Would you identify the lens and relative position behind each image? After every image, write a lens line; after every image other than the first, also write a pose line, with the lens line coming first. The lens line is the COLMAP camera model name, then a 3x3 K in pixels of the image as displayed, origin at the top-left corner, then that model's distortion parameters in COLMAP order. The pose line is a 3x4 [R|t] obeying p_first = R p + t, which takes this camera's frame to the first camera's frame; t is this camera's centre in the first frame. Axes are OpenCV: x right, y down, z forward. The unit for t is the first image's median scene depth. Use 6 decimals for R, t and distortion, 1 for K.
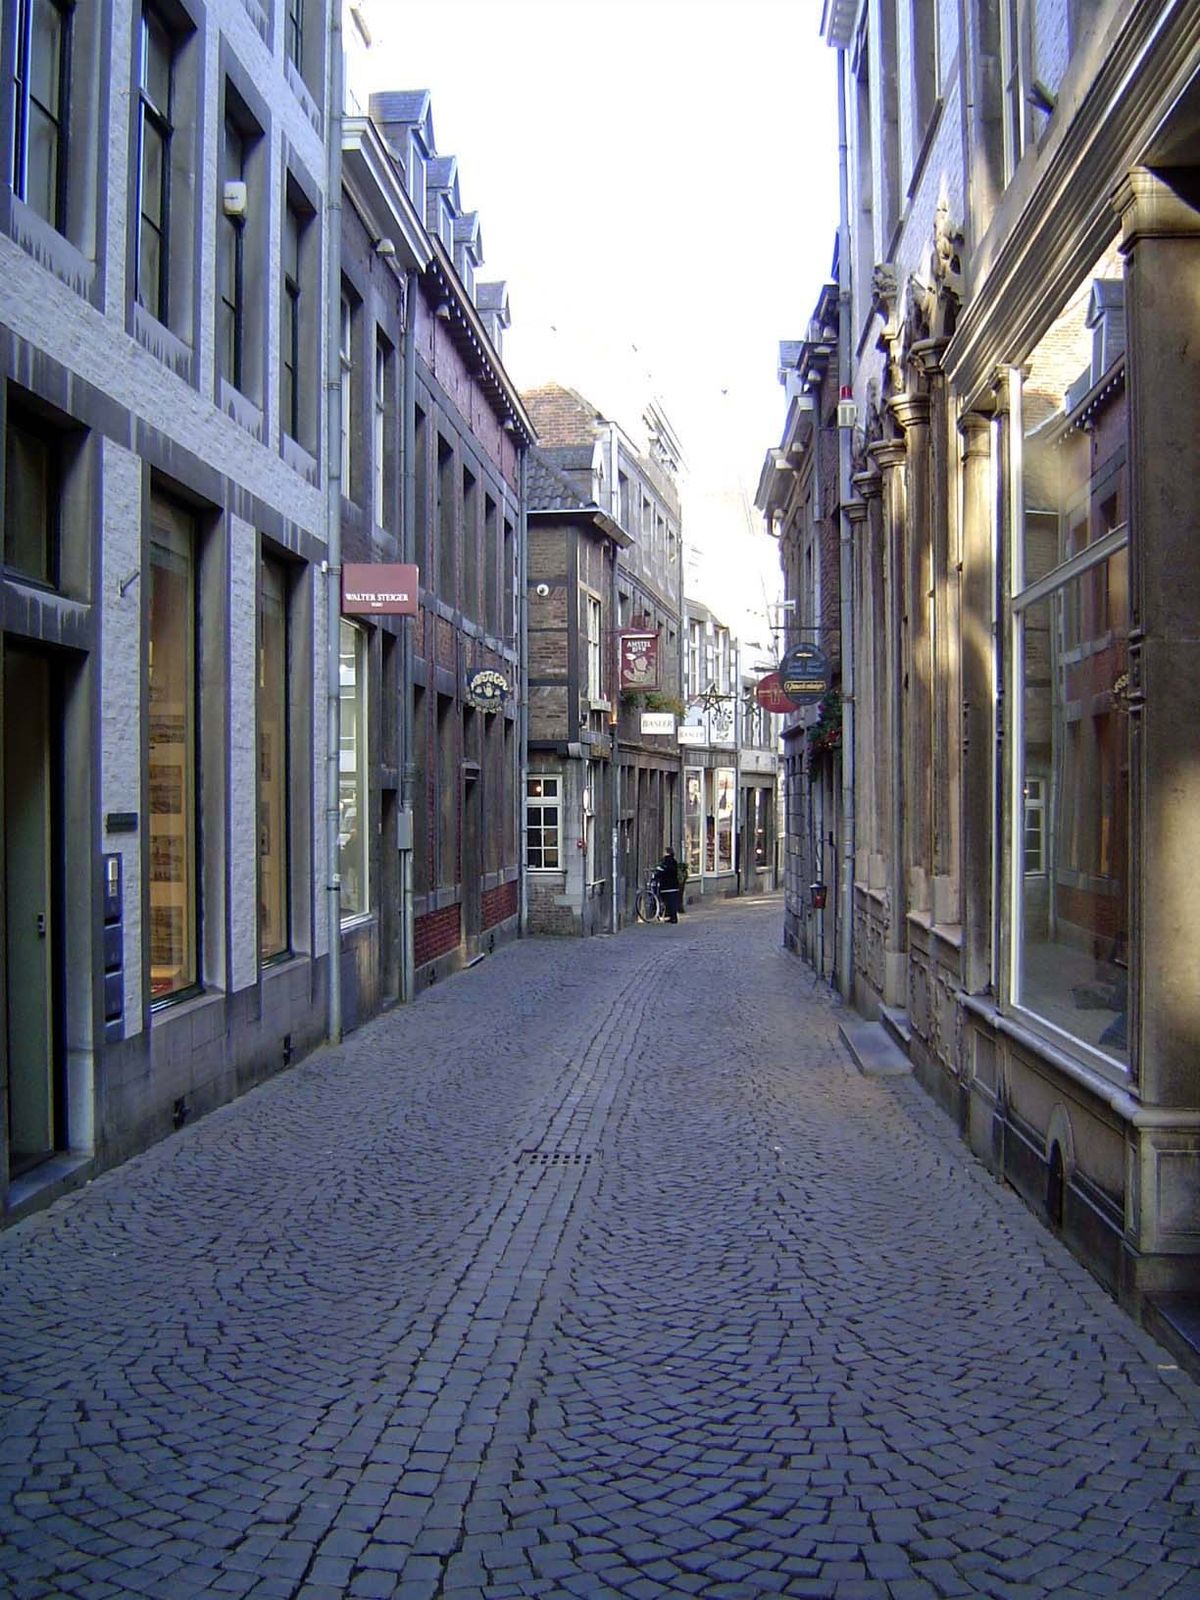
lens RADIAL K [[1818.2, 0, 599.0], [0, 1818.2, 801.7], [0, 0, 1]] dist [-0.133243, 0.000000]
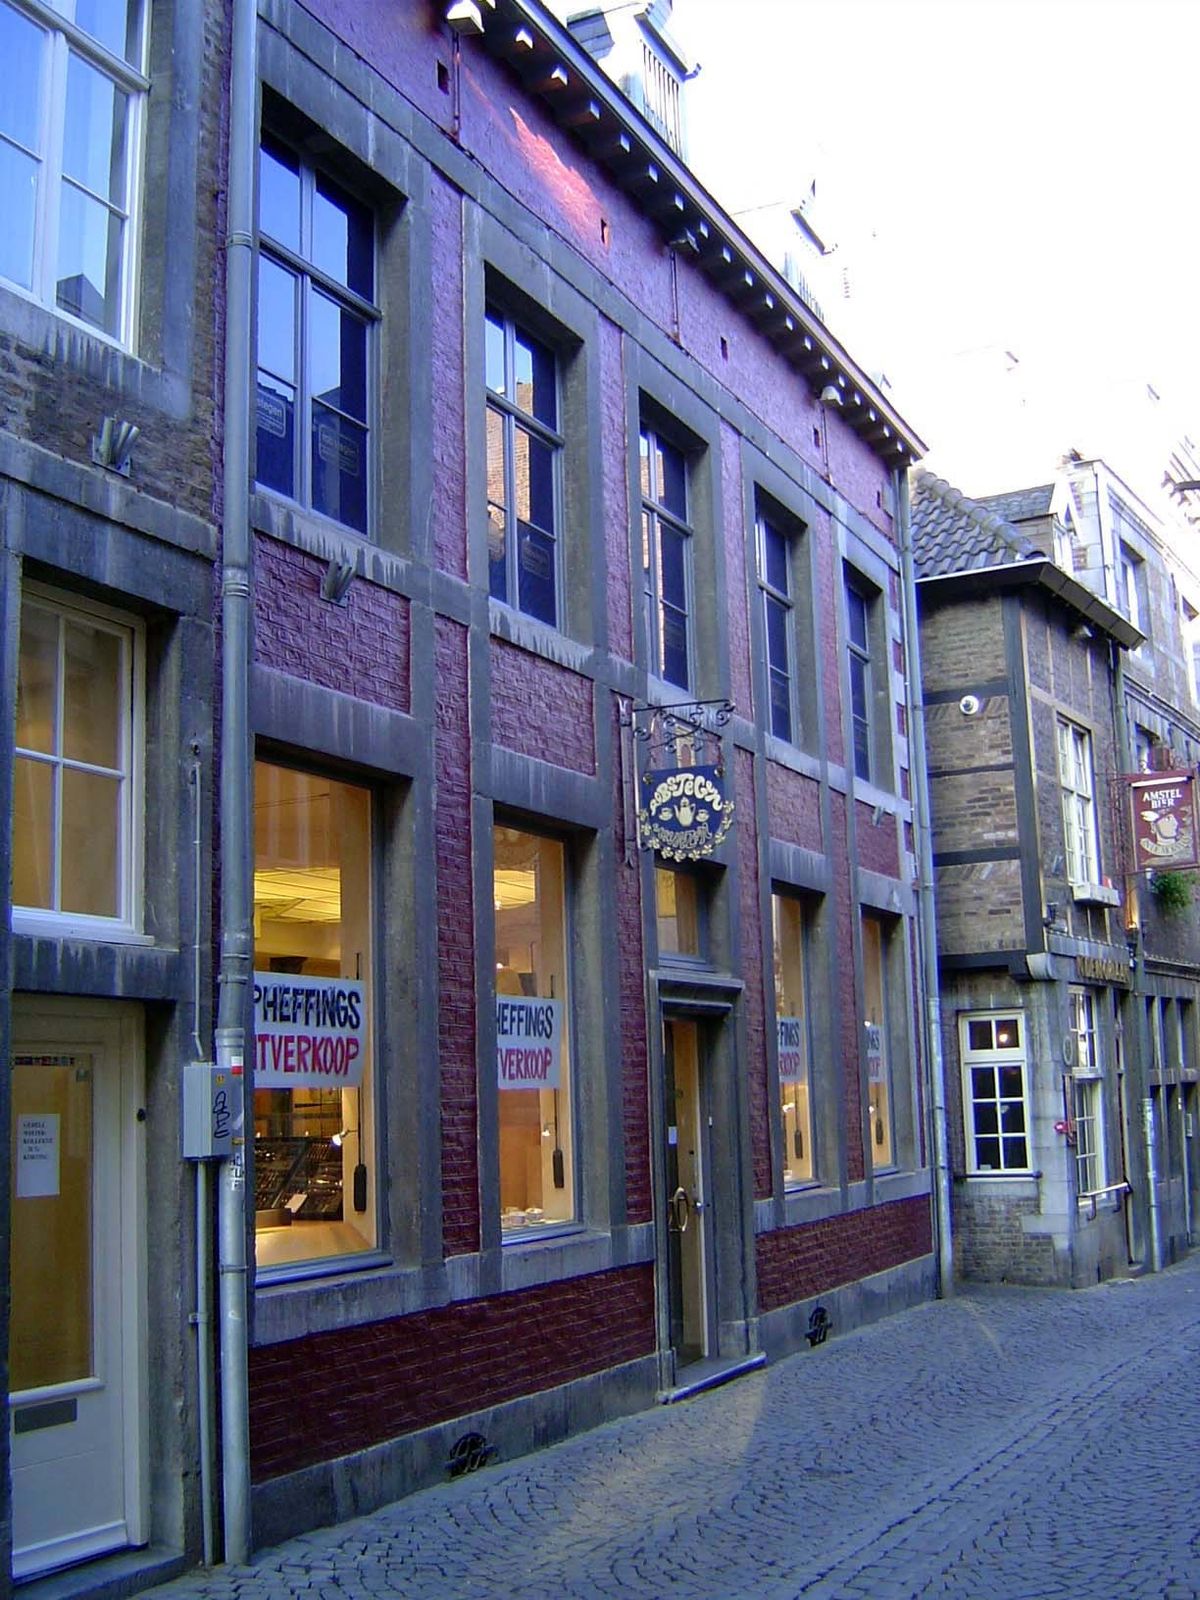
lens RADIAL K [[1818.2, 0, 601.6], [0, 1818.2, 801.7], [0, 0, 1]] dist [-0.133243, 0.000000]
pose [[0.931624, -0.083451, -0.353712, 0.064674], [0.027156, 0.986543, -0.161229, 0.009136], [0.362407, 0.140599, 0.921354, 0.398934]]
